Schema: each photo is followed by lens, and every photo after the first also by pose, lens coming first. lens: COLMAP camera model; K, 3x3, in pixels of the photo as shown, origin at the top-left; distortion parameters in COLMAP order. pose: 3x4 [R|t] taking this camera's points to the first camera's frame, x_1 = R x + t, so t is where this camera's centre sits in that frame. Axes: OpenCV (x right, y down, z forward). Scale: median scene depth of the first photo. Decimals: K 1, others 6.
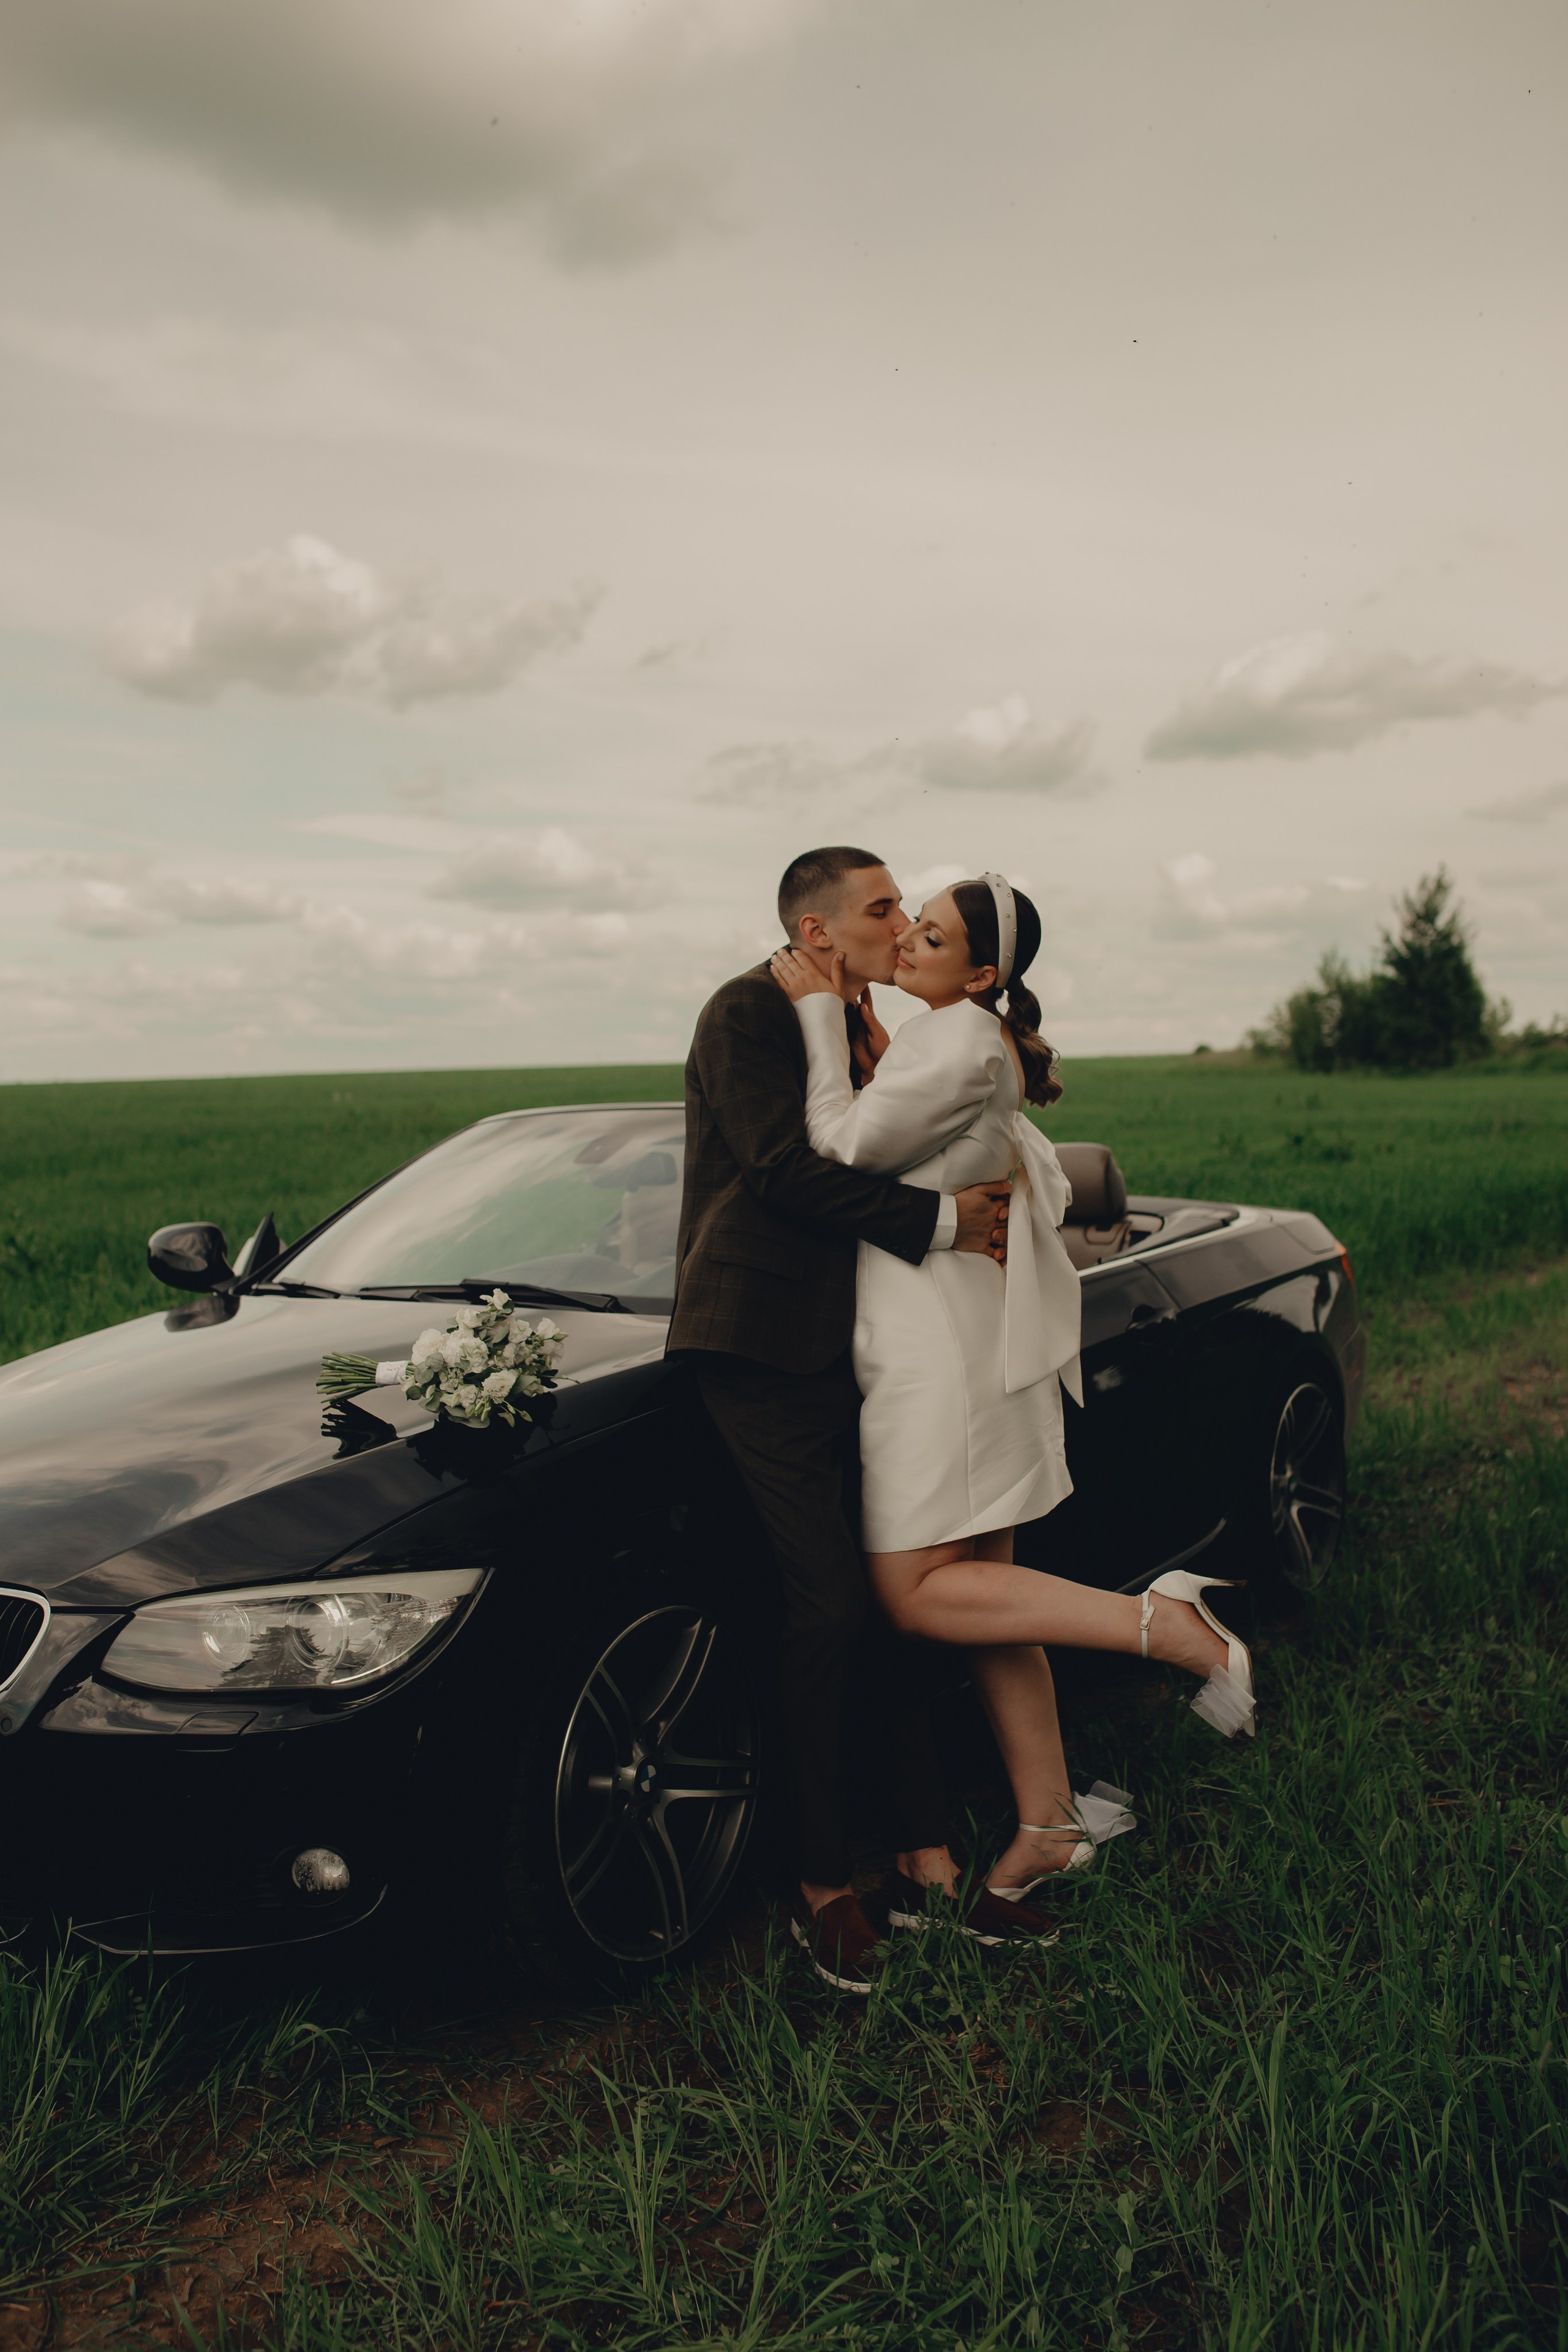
lens RADIAL K [[2175.9, 0, 803.1], [0, 2175.9, 1230.6], [0, 0, 1]] dist [-0.008860, 0.000000]
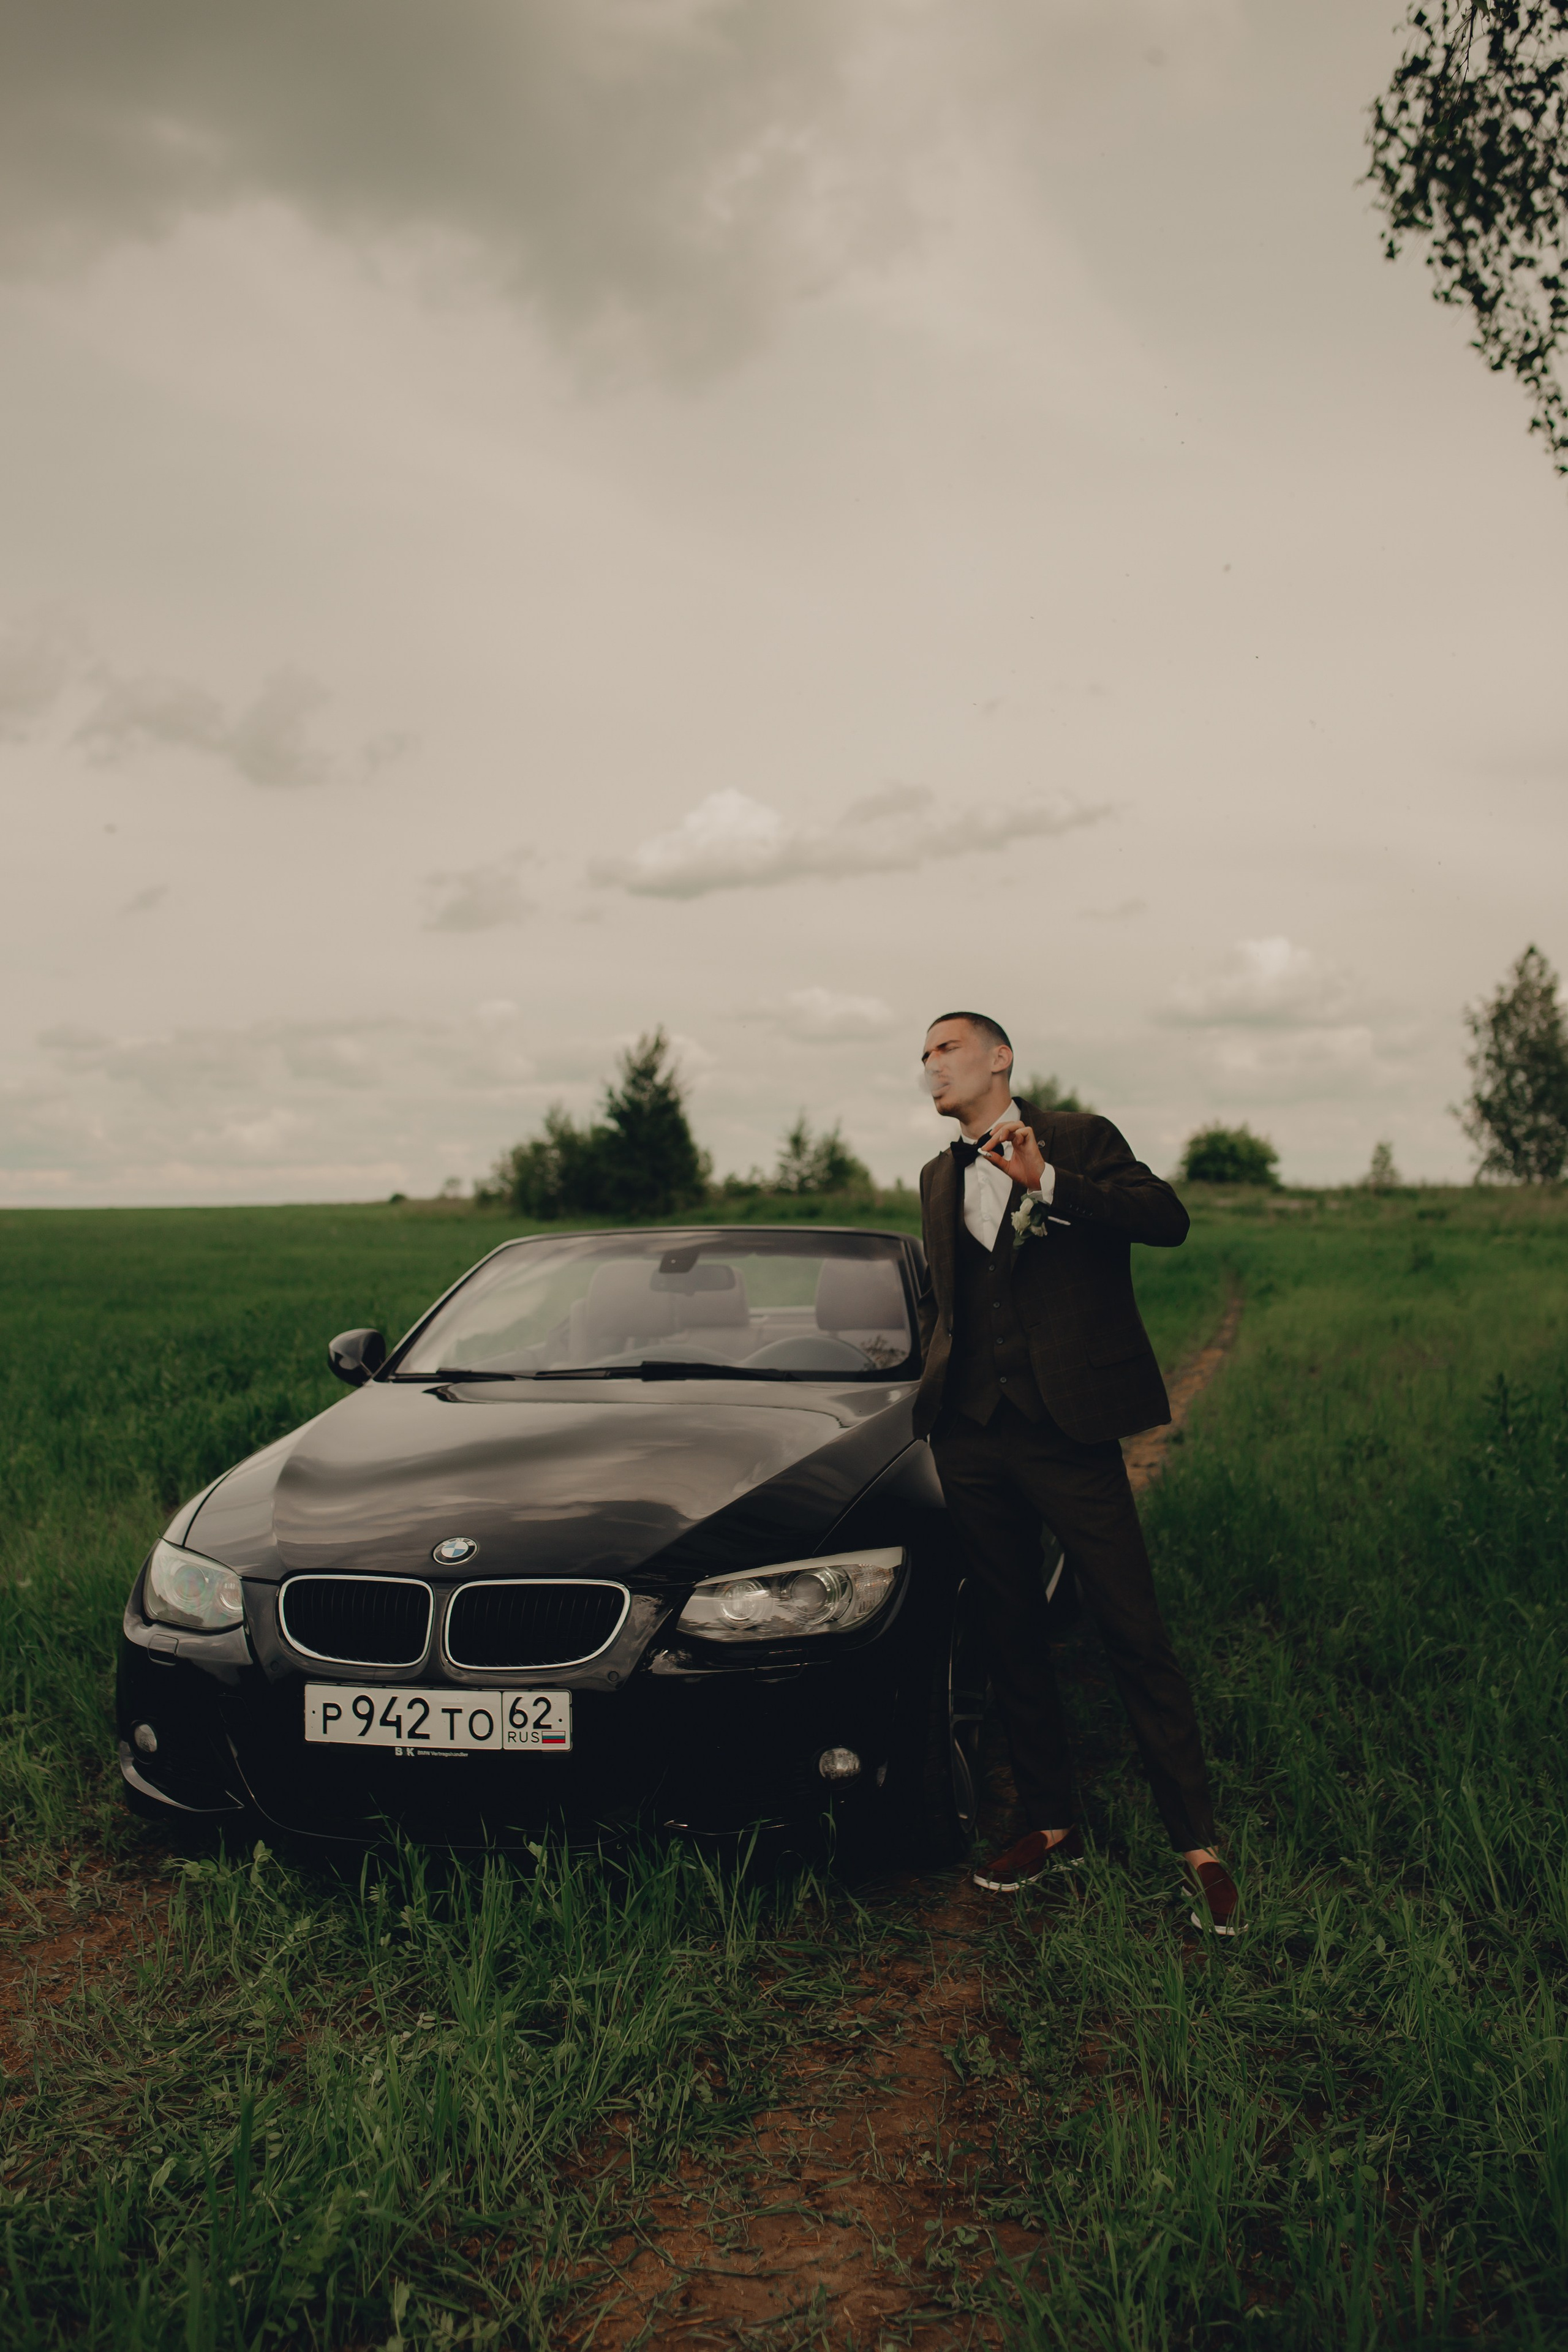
lens RADIAL K [[2175.9, 0, 783.0], [0, 2175.9, 1175.0], [0, 0, 1]] dist [-0.008860, 0.000000]
pose [[0.937291, 0.008411, 0.348448, -0.372070], [0.024293, 0.995701, -0.089379, 0.021981], [-0.347701, 0.092239, 0.933057, -0.150640]]
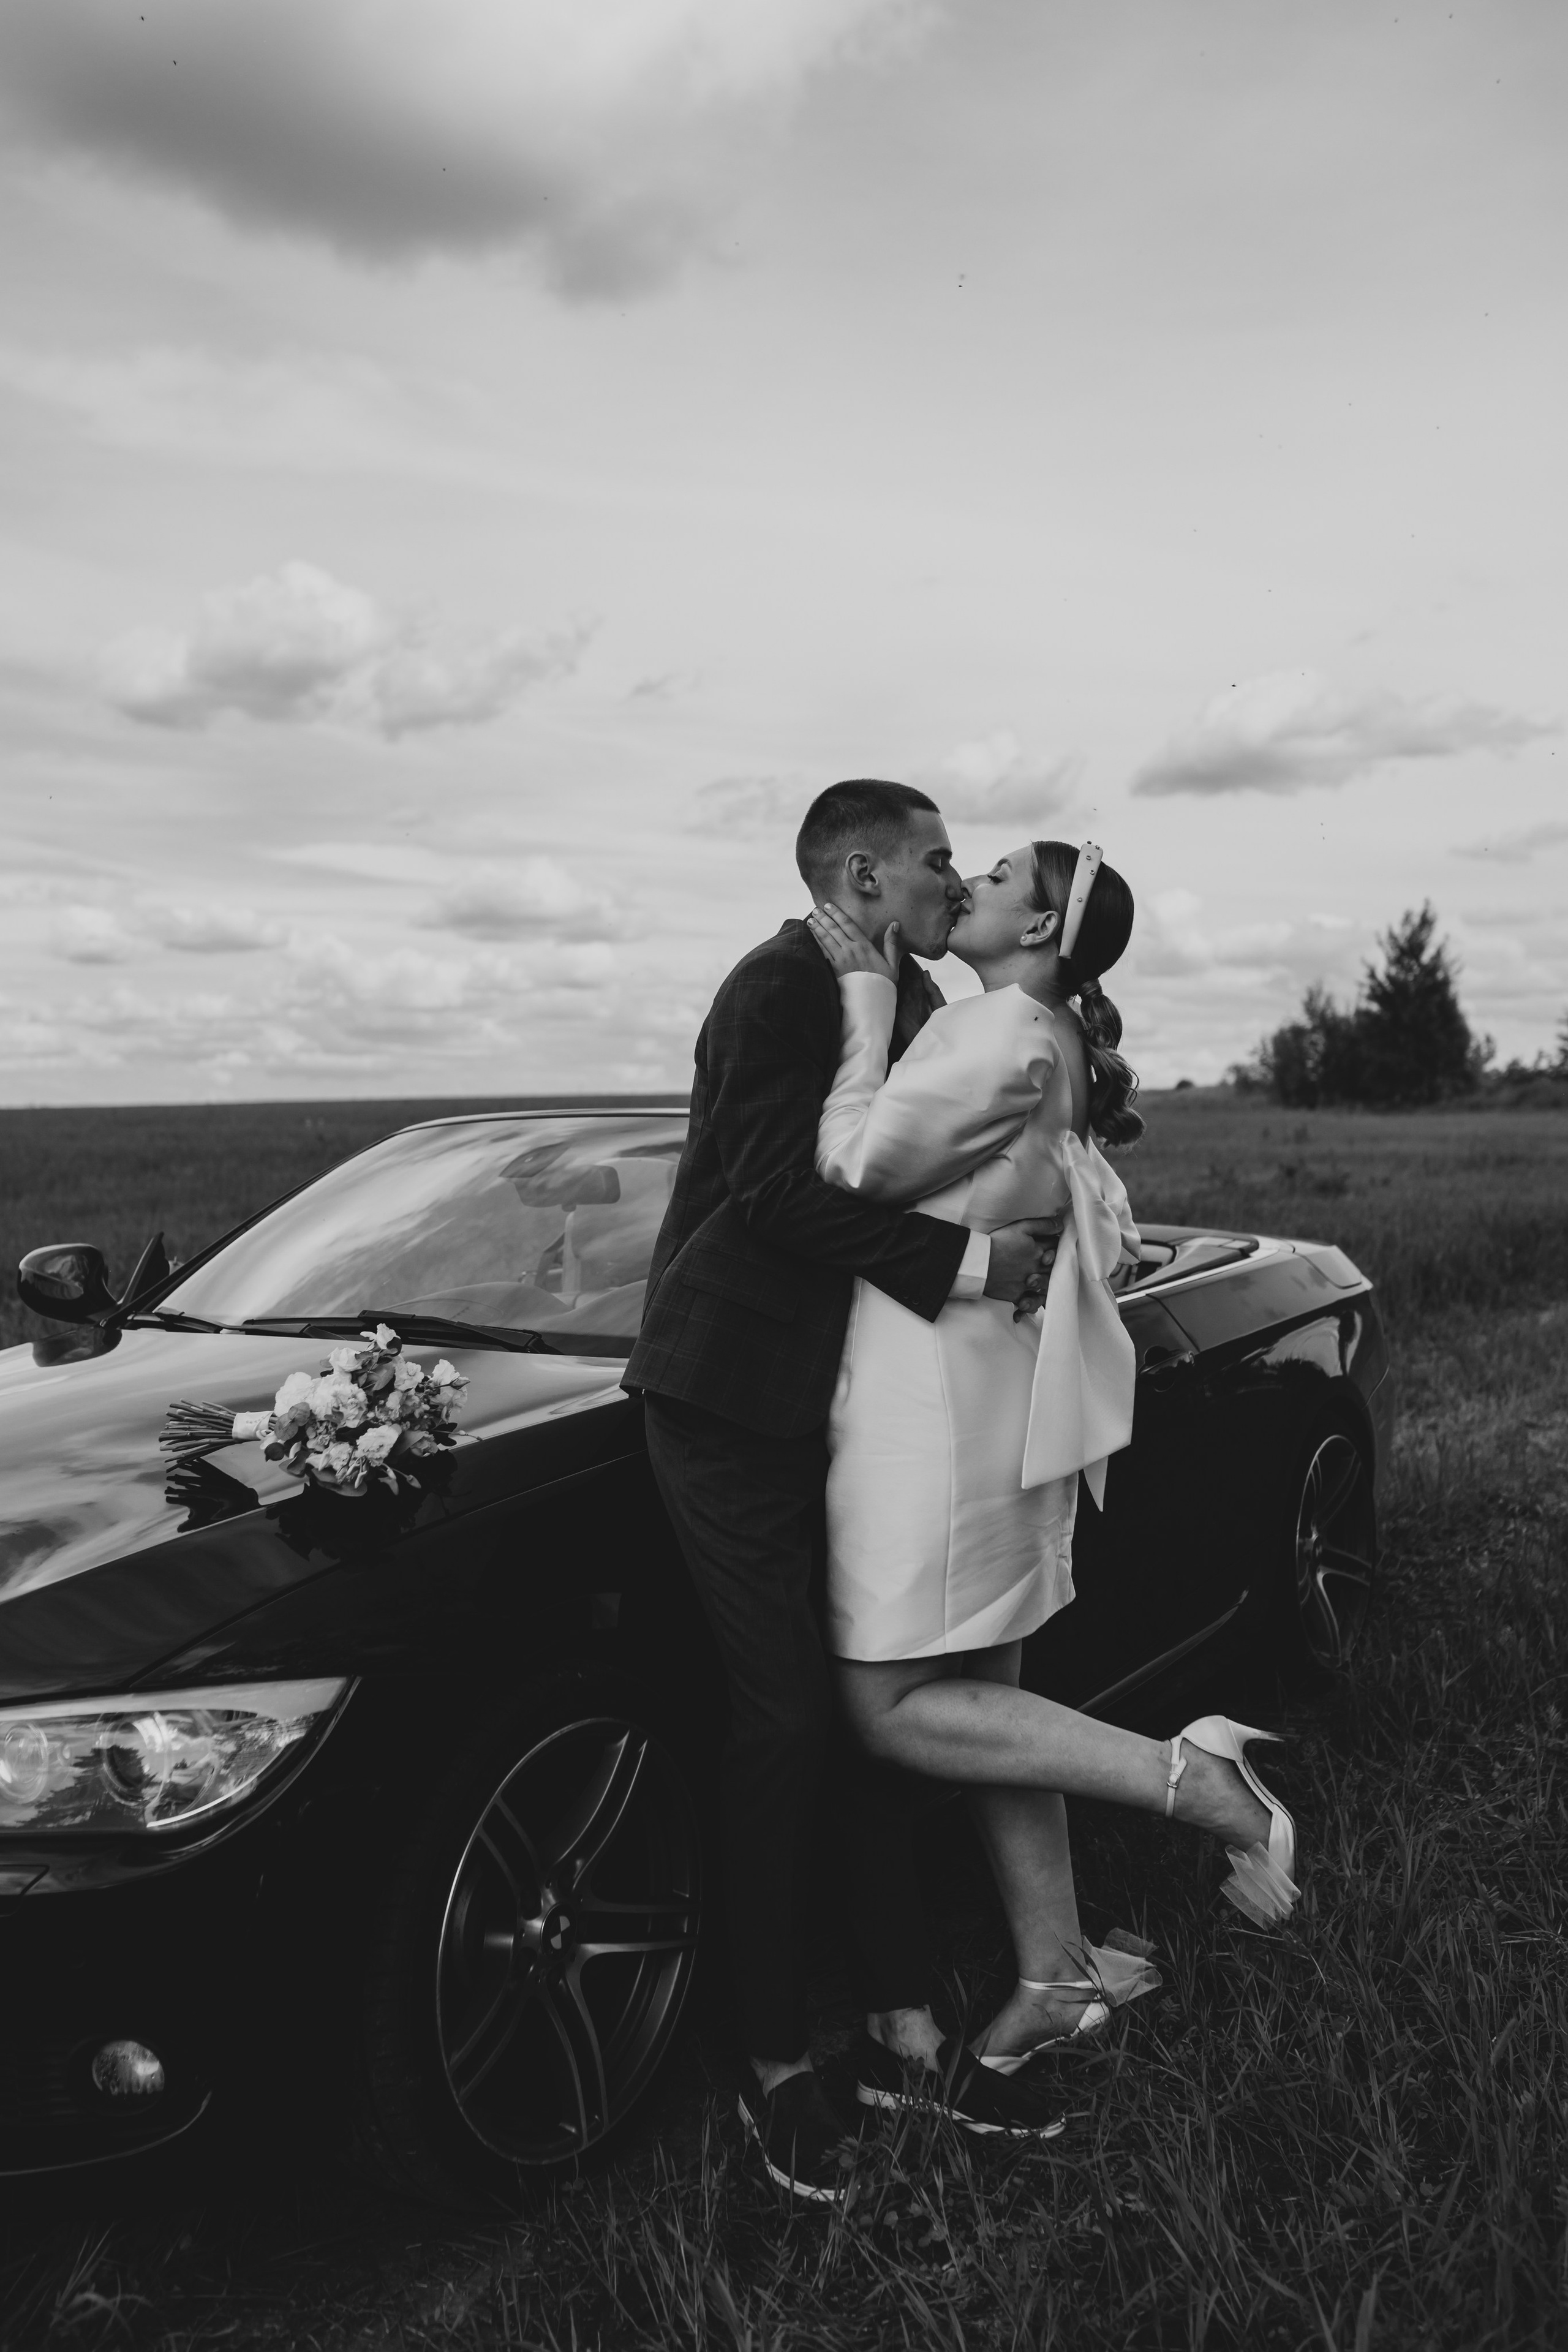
lens RADIAL K [[2175.9, 0, 787.1], [0, 2175.9, 1191.4], [0, 0, 1]] dist [-0.008860, 0.000000]
pose [[0.999973, 0.007272, 0.000579, 0.006220], [-0.007249, 0.999438, -0.032734, 0.001585], [-0.000817, 0.032728, 0.999464, 0.107277]]
